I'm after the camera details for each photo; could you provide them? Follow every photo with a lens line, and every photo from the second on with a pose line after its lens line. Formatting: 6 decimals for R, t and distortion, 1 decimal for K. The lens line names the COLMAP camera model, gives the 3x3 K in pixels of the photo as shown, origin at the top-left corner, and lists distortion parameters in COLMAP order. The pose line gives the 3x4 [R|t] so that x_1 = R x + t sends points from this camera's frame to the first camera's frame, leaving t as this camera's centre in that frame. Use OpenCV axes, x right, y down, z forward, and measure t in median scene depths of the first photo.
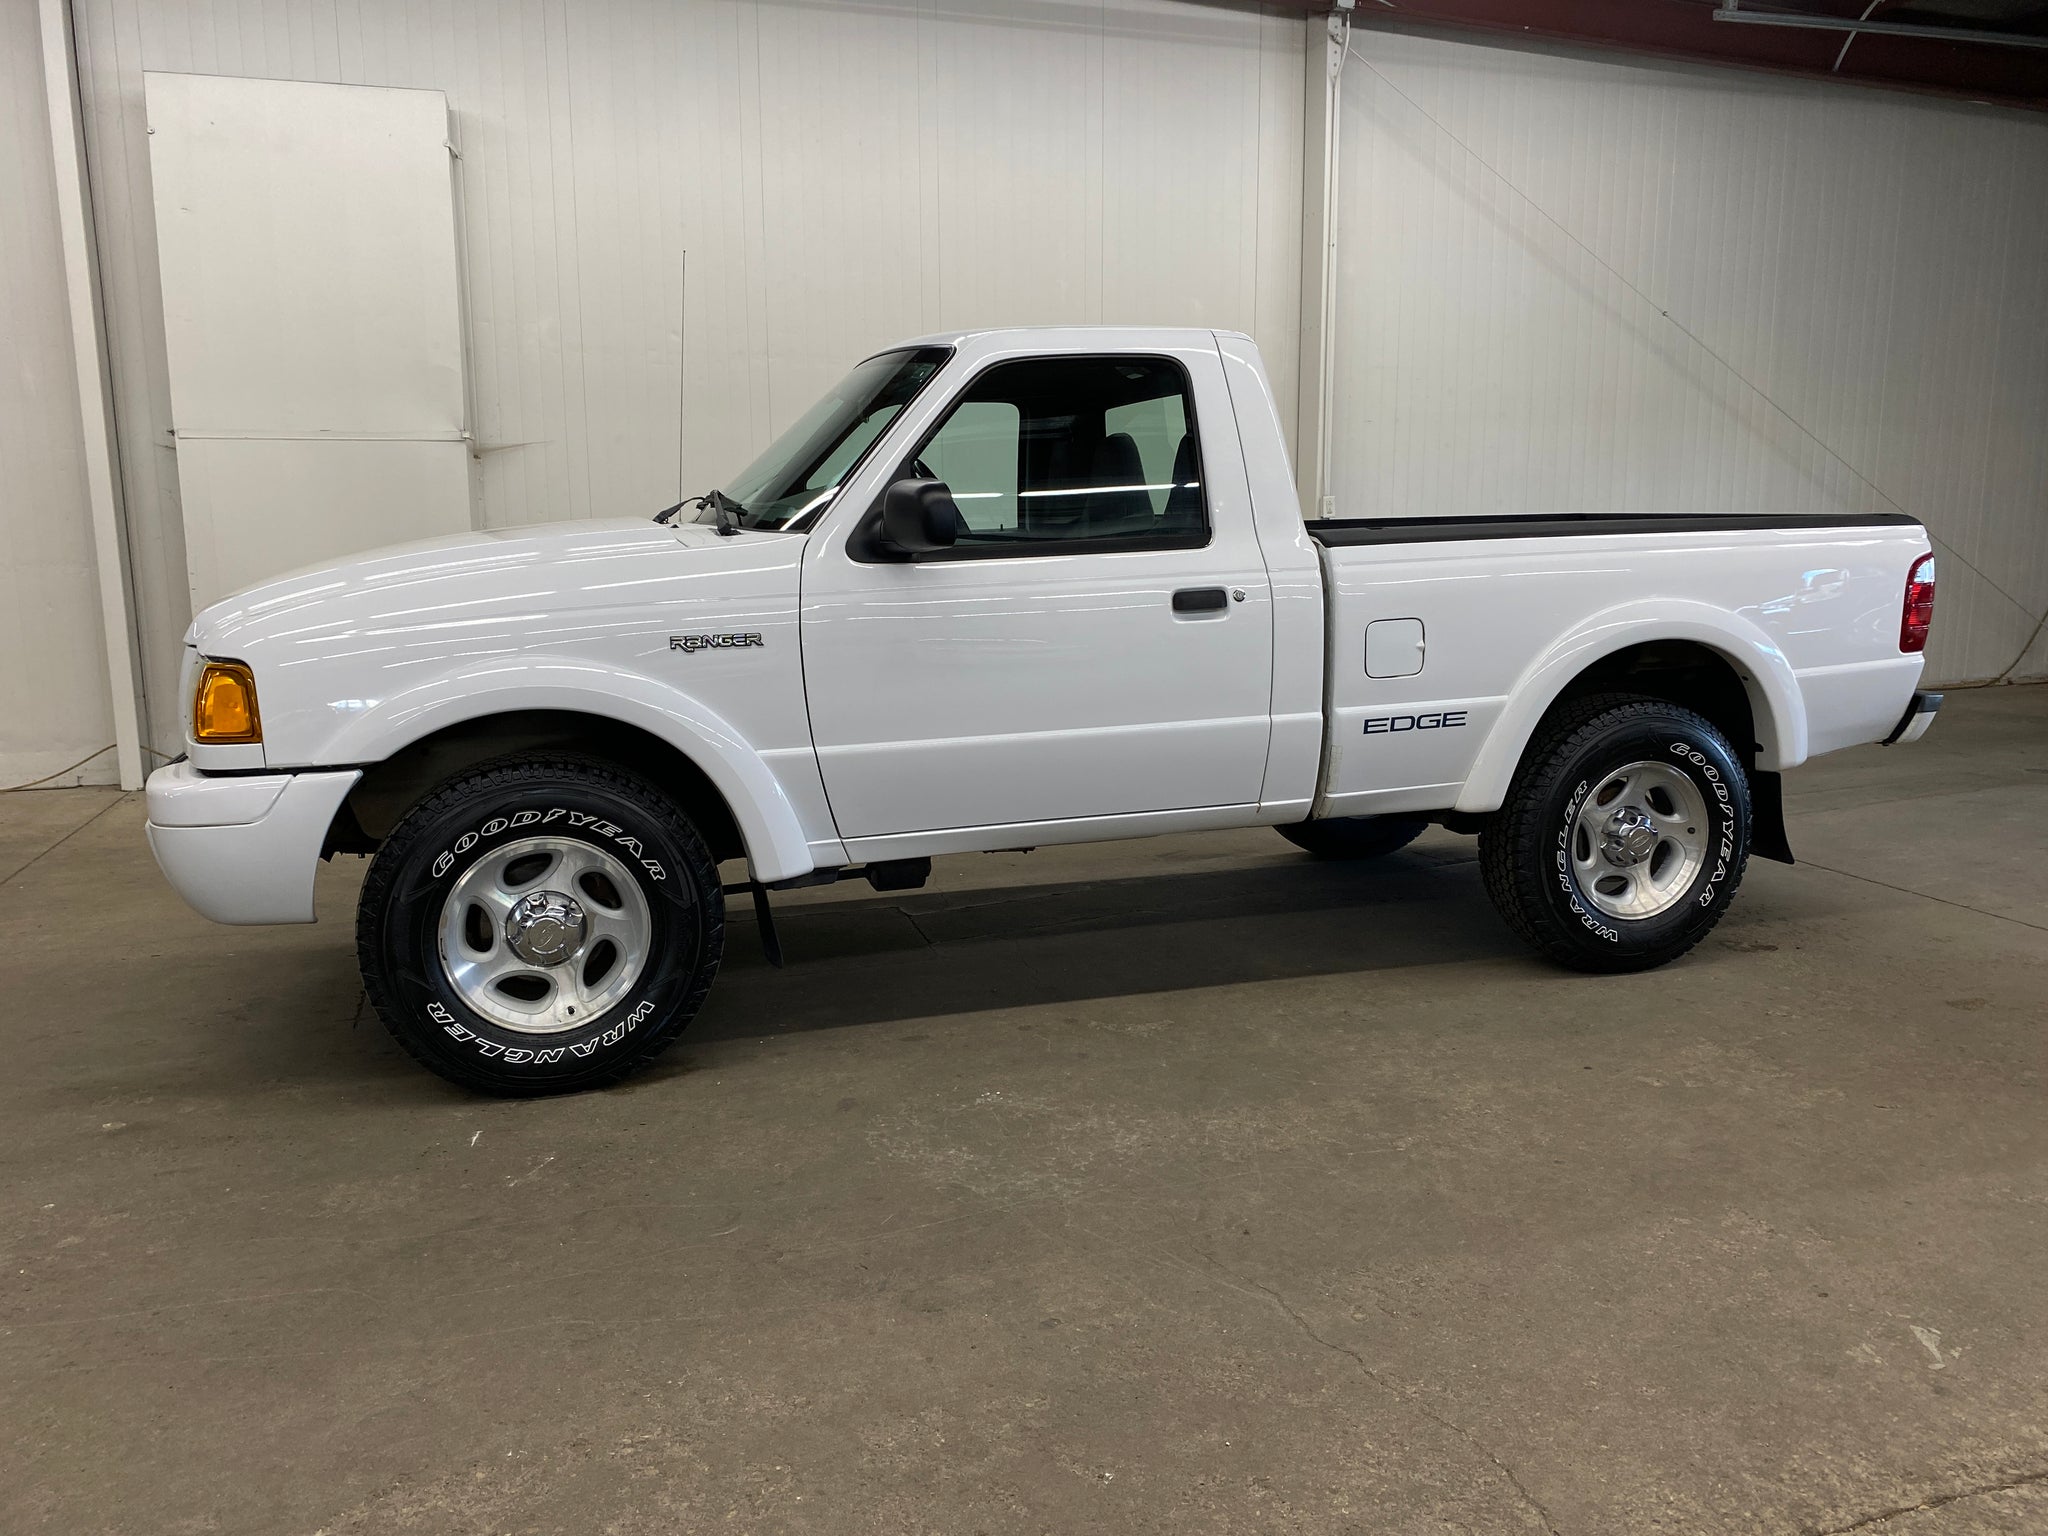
lens RADIAL K [[1567.6, 0, 1018.1], [0, 1567.6, 748.9], [0, 0, 1]] dist [0.018490, -0.013780]
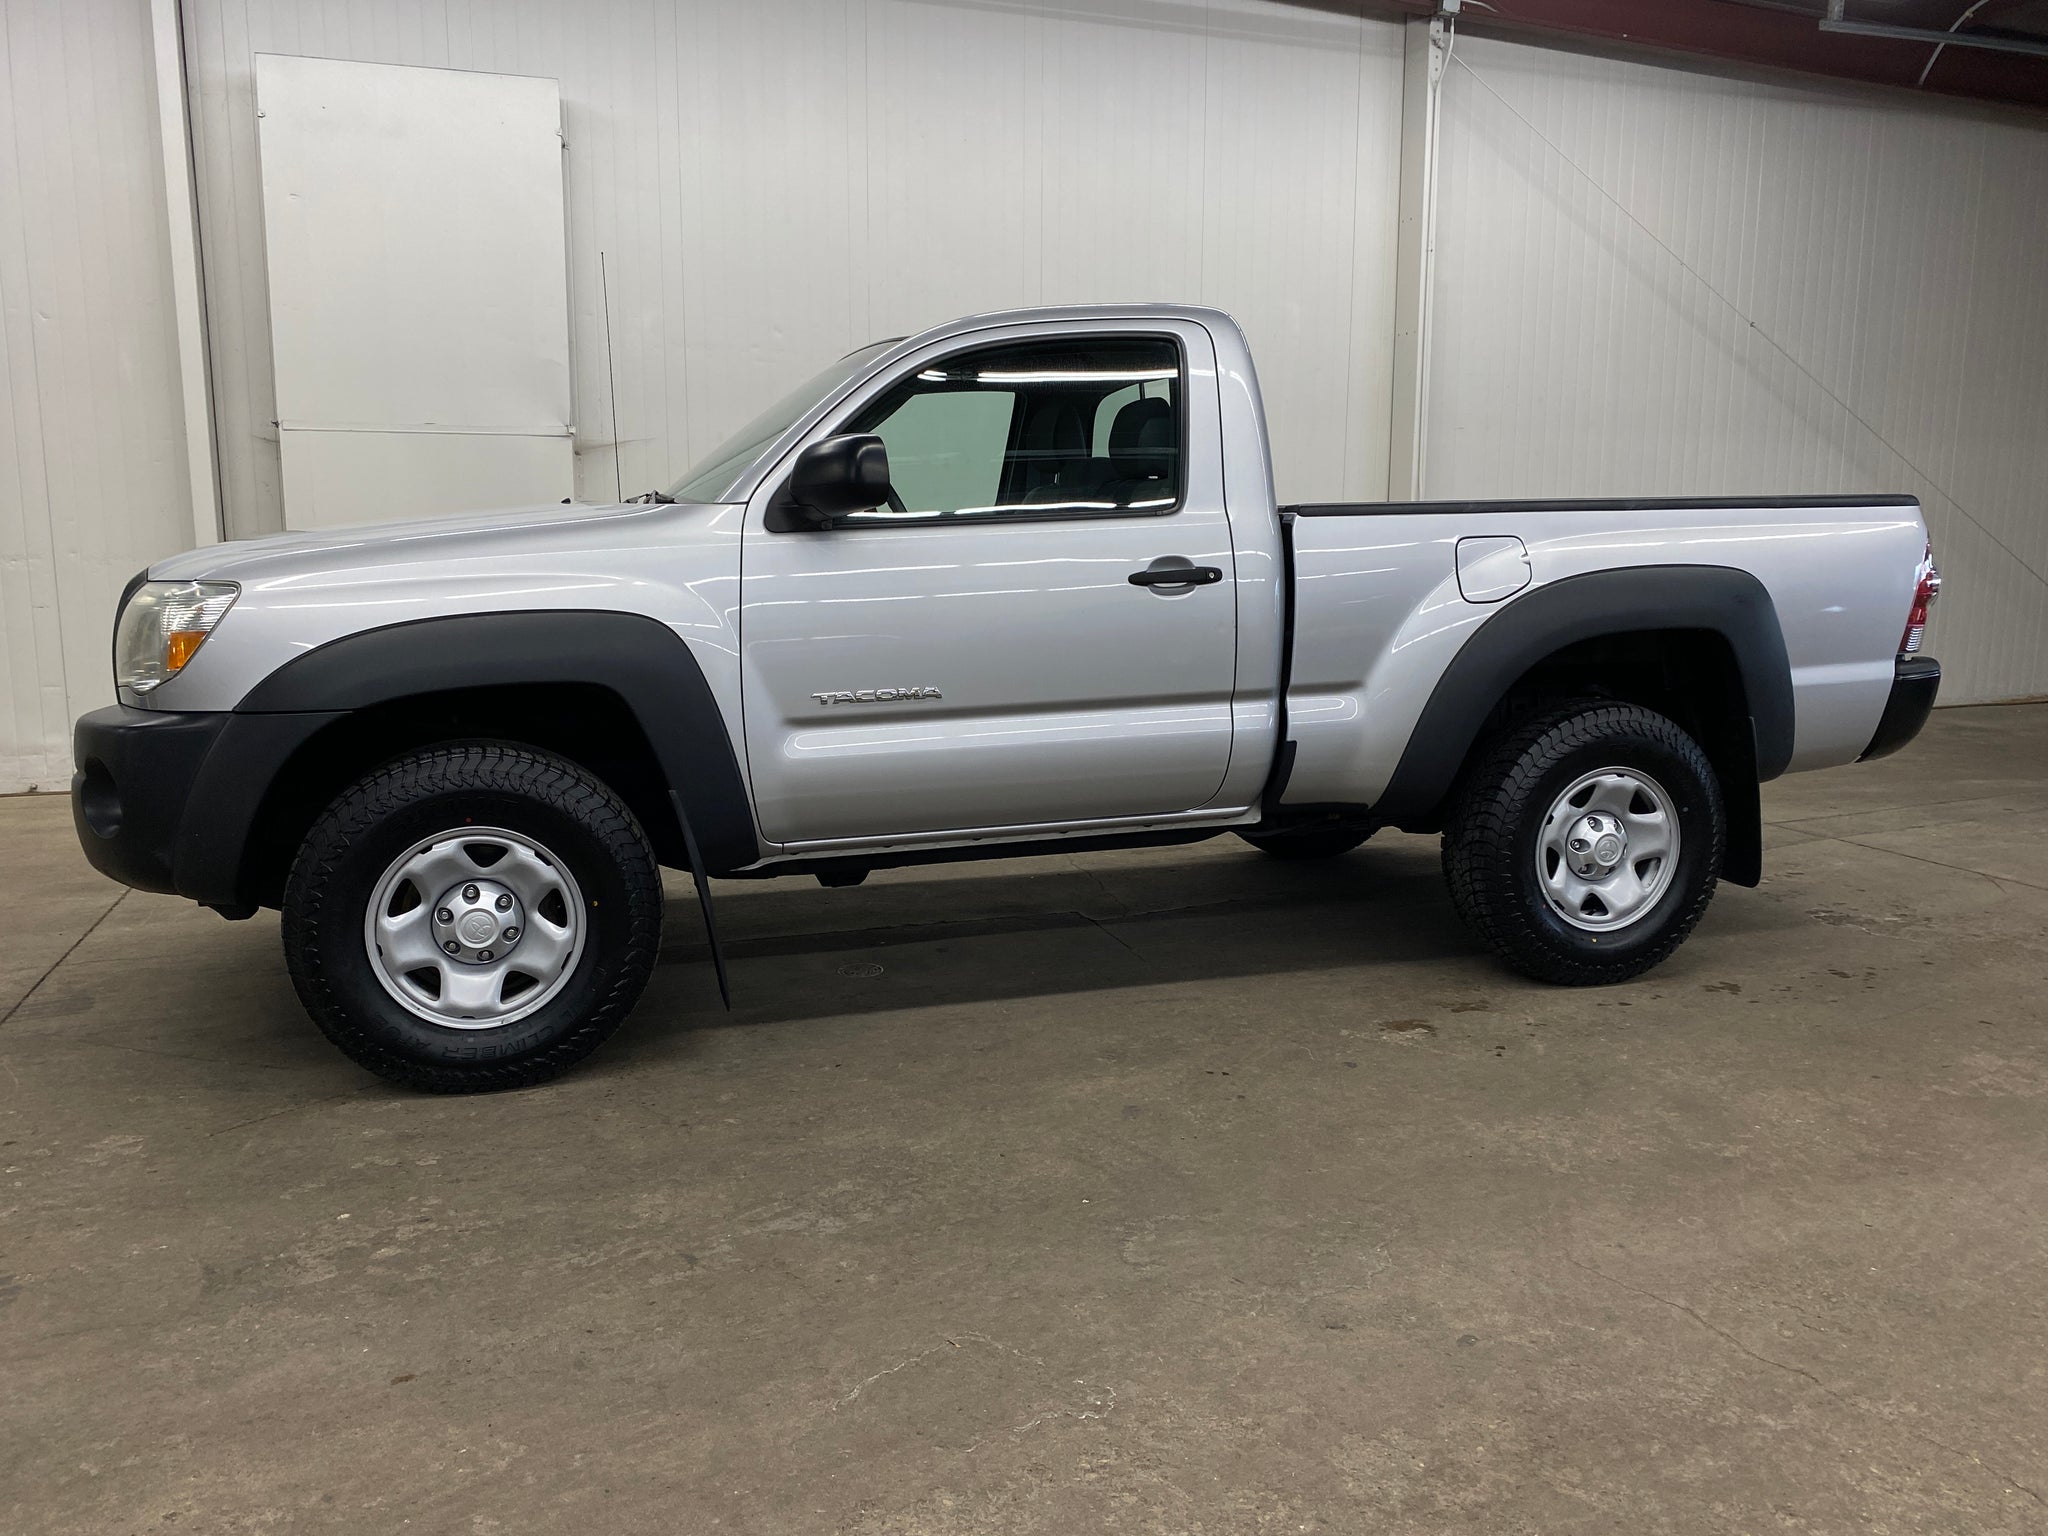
lens RADIAL K [[1567.6, 0, 1017.1], [0, 1567.6, 752.6], [0, 0, 1]] dist [0.018490, -0.013780]
pose [[0.999774, 0.006561, 0.020197, -0.178022], [-0.006413, 0.999952, -0.007386, 0.012206], [-0.020245, 0.007255, 0.999769, 0.033663]]
